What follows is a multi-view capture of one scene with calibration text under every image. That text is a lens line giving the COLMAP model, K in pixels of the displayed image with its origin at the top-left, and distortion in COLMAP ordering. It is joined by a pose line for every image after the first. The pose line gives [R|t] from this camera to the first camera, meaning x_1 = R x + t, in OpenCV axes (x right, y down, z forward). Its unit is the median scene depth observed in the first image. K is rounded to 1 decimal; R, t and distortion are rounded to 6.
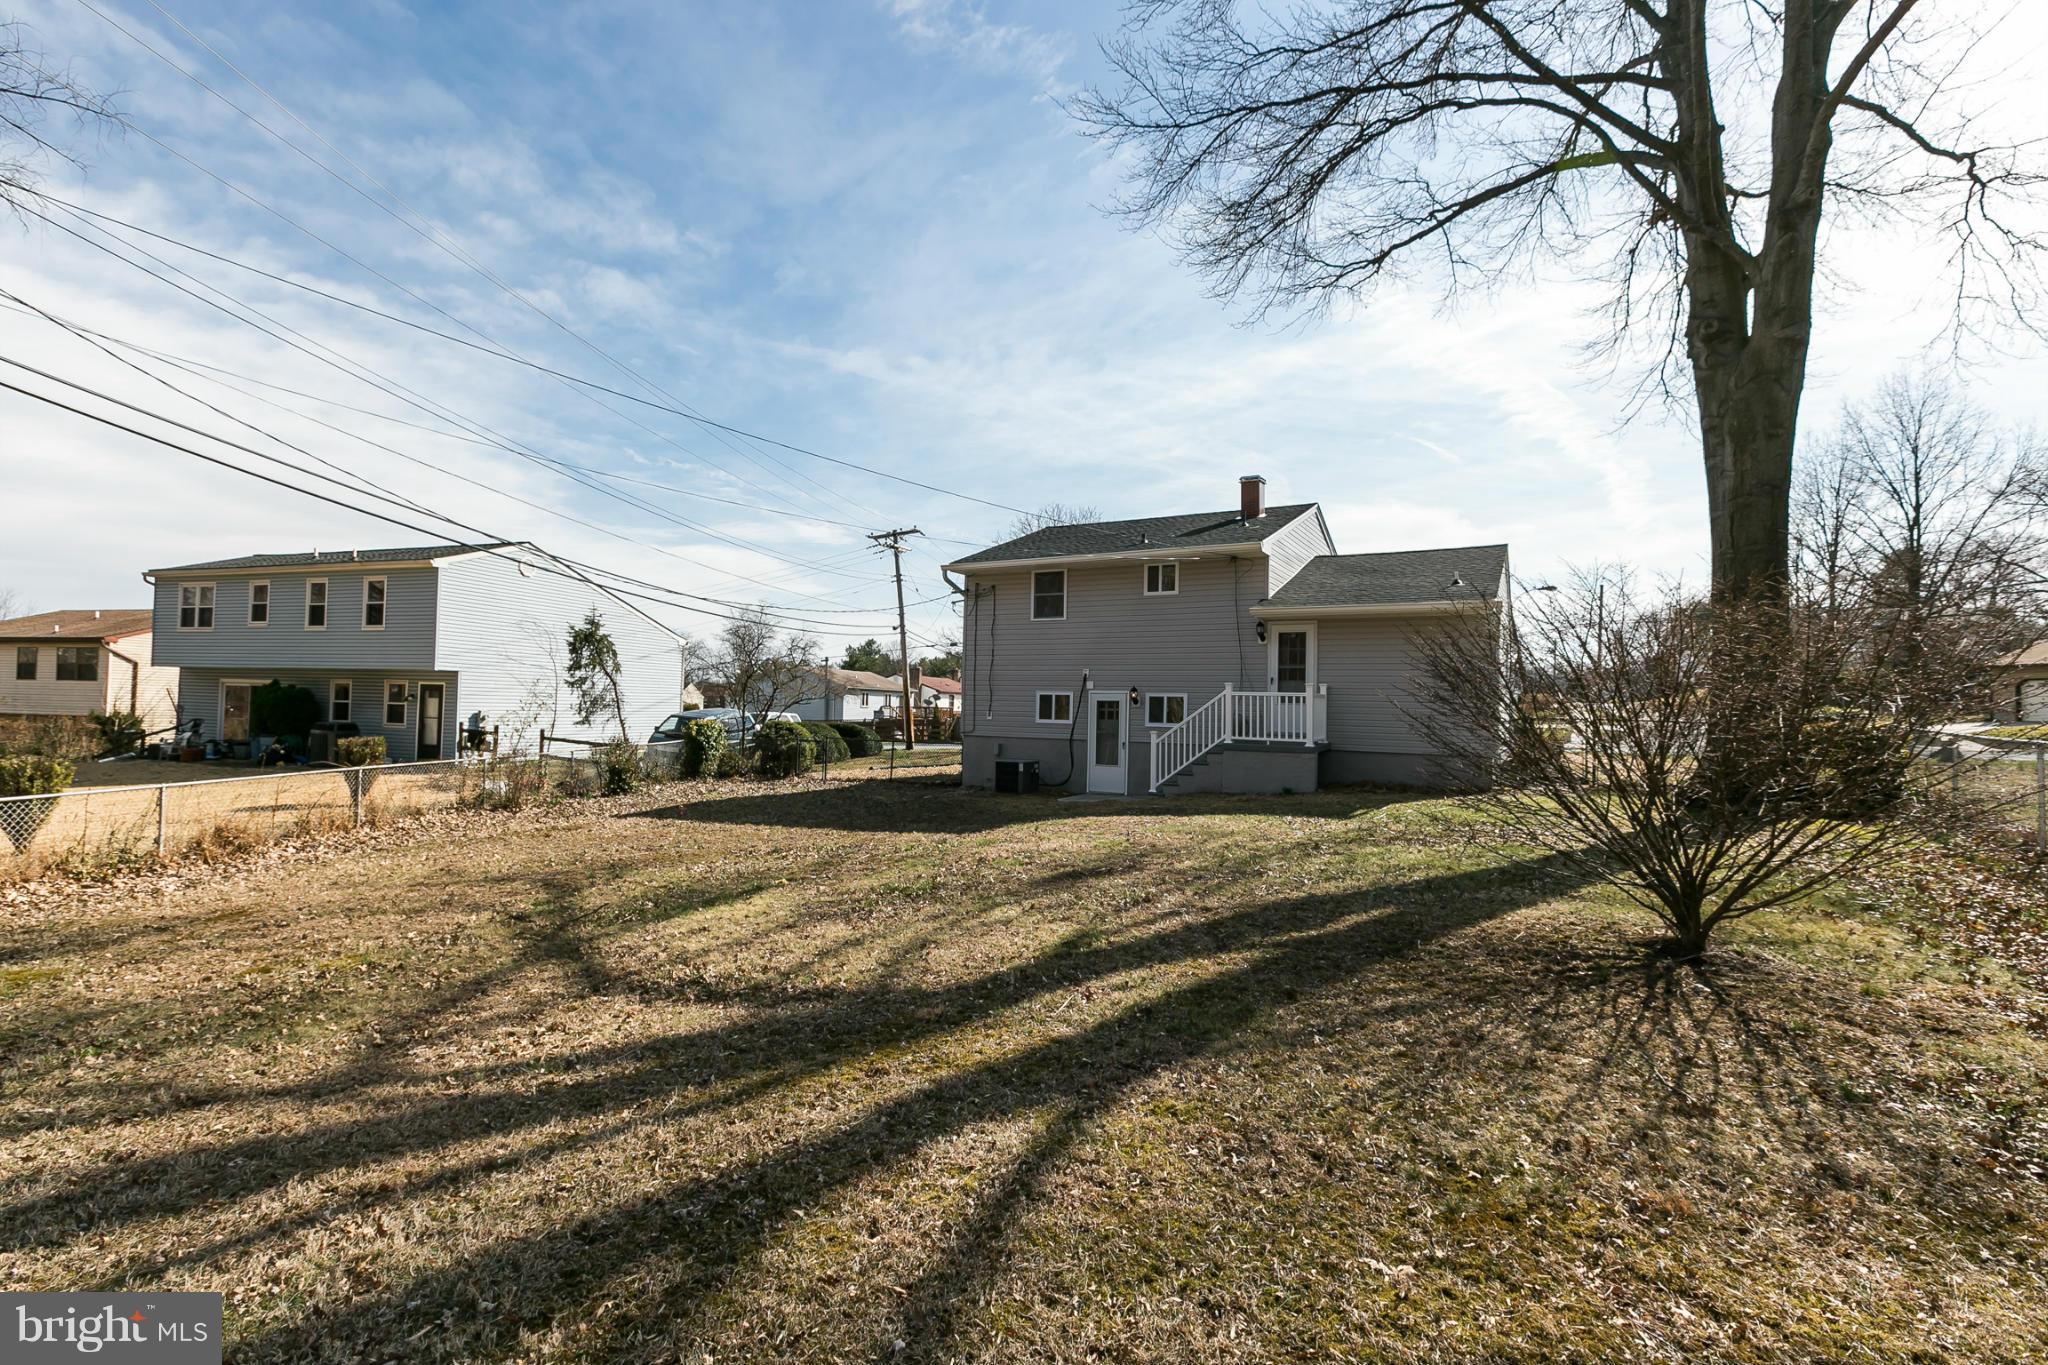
lens RADIAL K [[909.0, 0, 1014.6], [0, 909.0, 684.1], [0, 0, 1]] dist [0.002576, -0.000654]
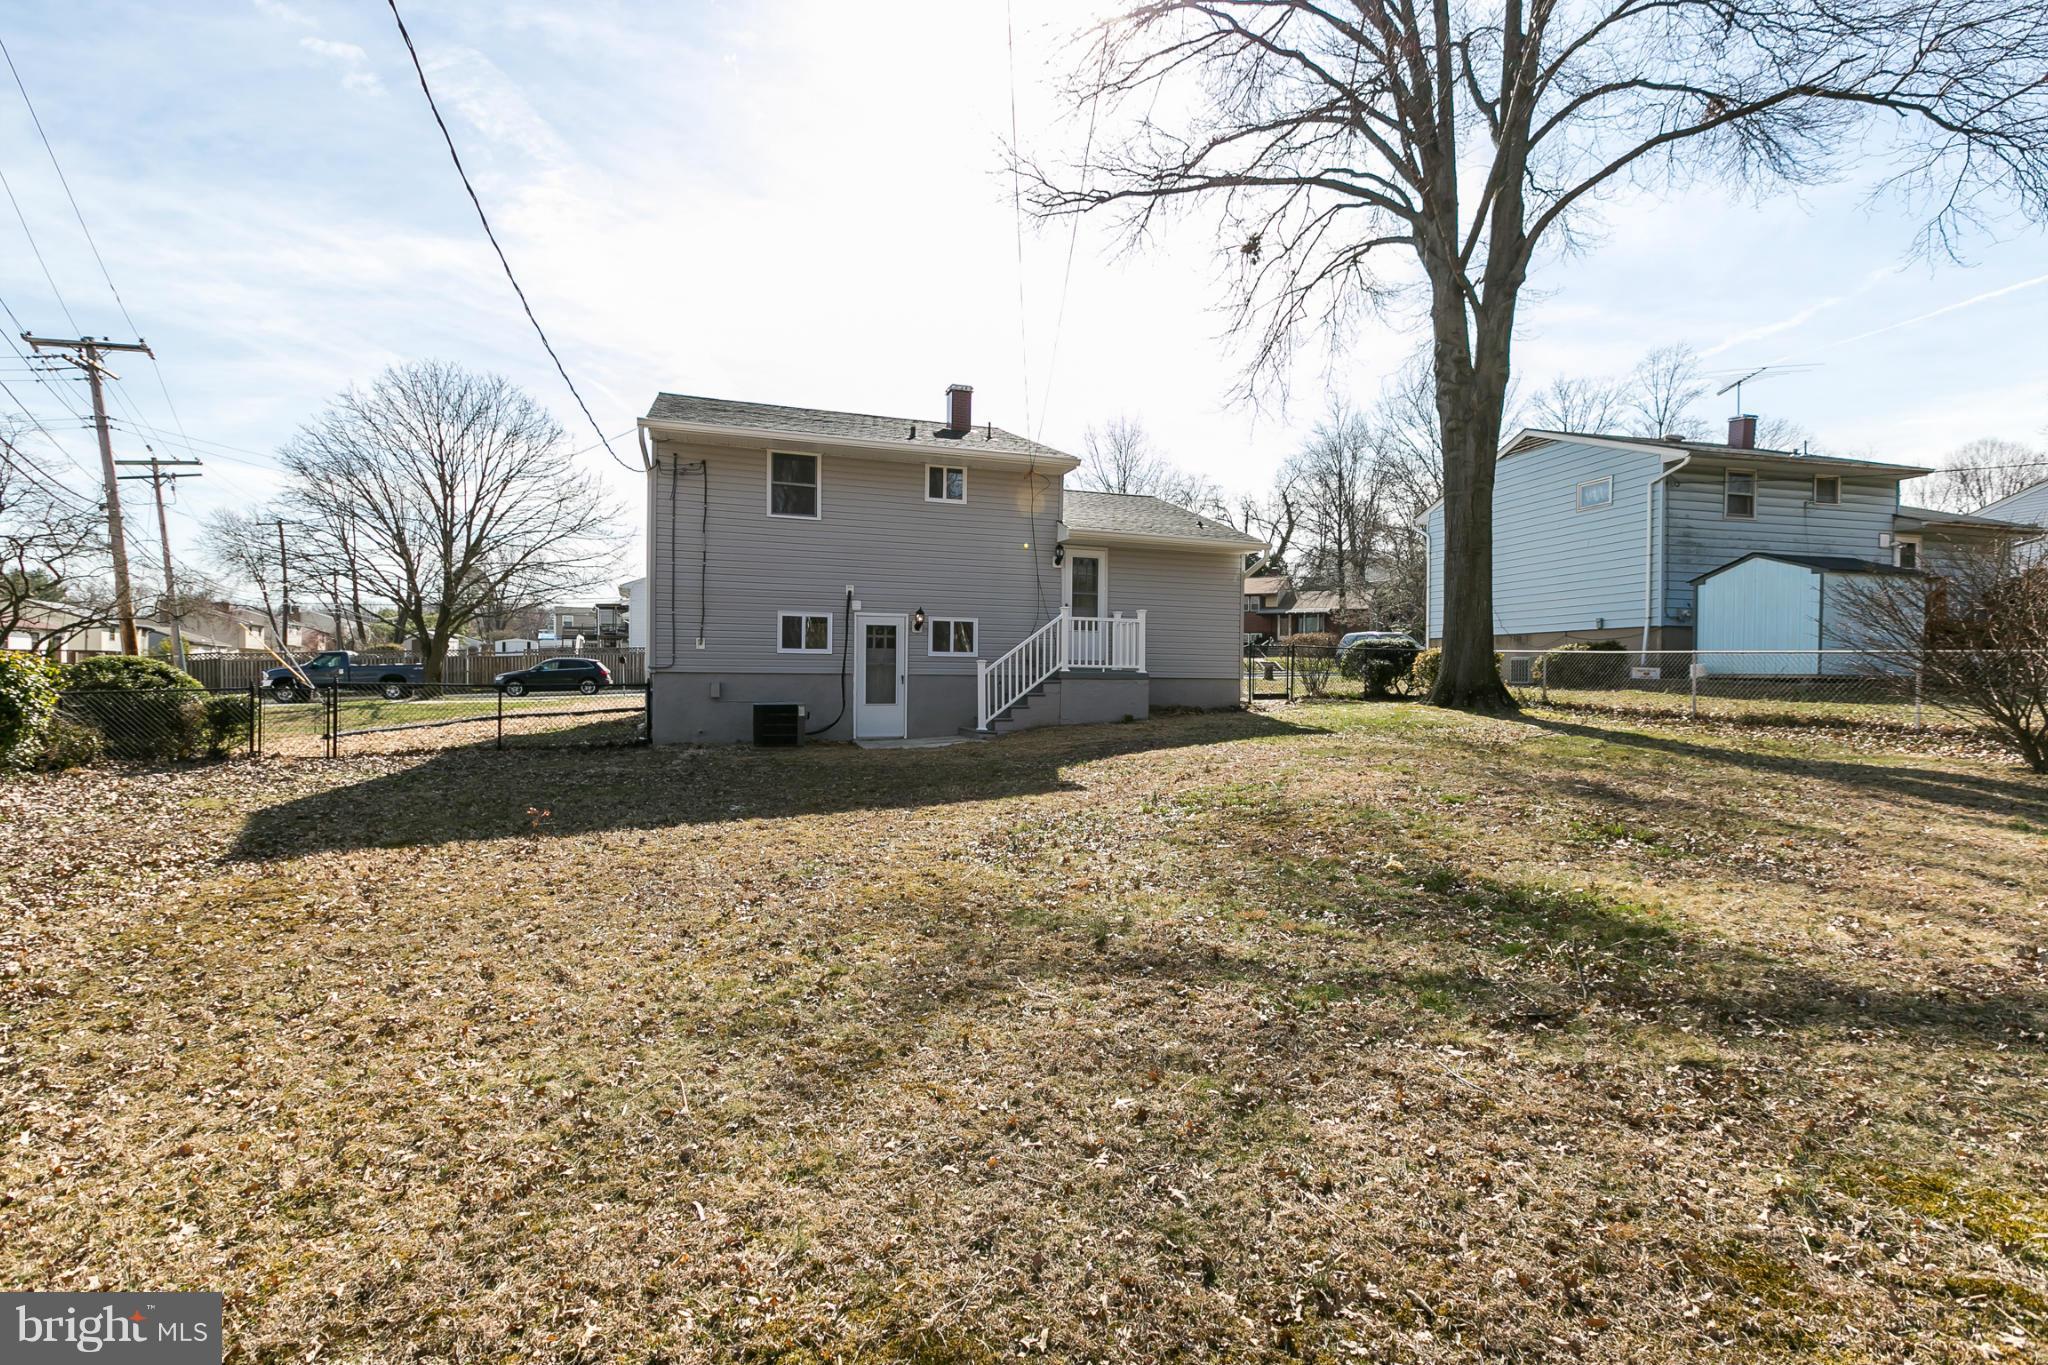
lens RADIAL K [[909.0, 0, 1014.6], [0, 909.0, 684.1], [0, 0, 1]] dist [0.002576, -0.000654]
pose [[0.654321, -0.024093, 0.755833, -0.442505], [-0.018712, 0.998670, 0.048033, 0.029886], [-0.755986, -0.045573, 0.653000, 0.377257]]
